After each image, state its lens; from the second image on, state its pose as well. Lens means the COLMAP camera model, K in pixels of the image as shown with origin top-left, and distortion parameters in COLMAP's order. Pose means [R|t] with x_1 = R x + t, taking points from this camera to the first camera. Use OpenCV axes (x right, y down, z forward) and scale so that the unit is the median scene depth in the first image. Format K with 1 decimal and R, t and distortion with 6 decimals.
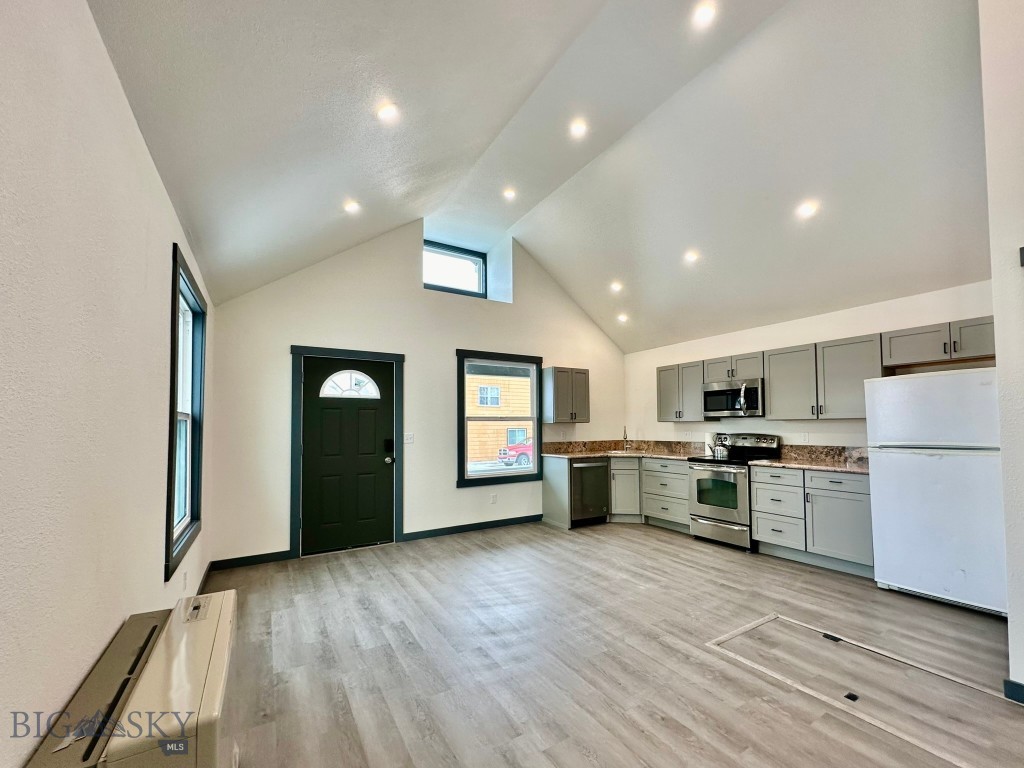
lens RADIAL K [[416.0, 0, 549.0], [0, 416.0, 408.7], [0, 0, 1]] dist [-0.007395, 0.000219]
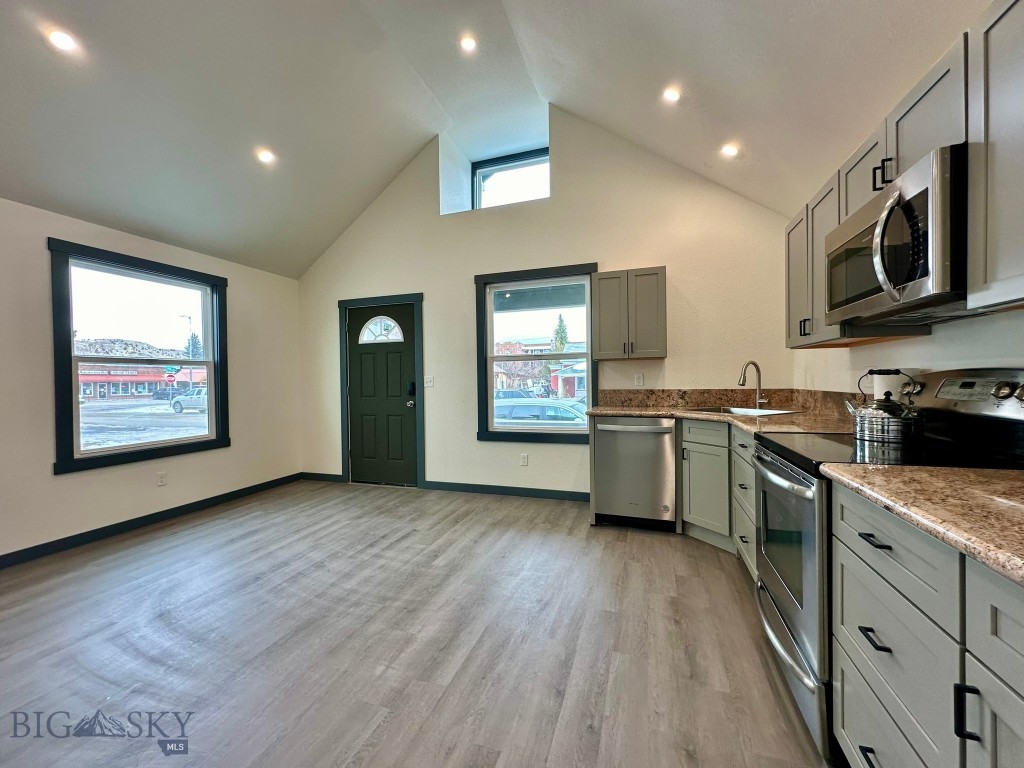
lens RADIAL K [[402.1, 0, 520.5], [0, 402.1, 384.7], [0, 0, 1]] dist [0.002534, 0.000423]
pose [[0.624567, 0.008901, -0.780920, 0.511371], [0.043263, 0.998005, 0.045977, 0.045692], [0.779772, -0.062501, 0.622937, 0.604629]]
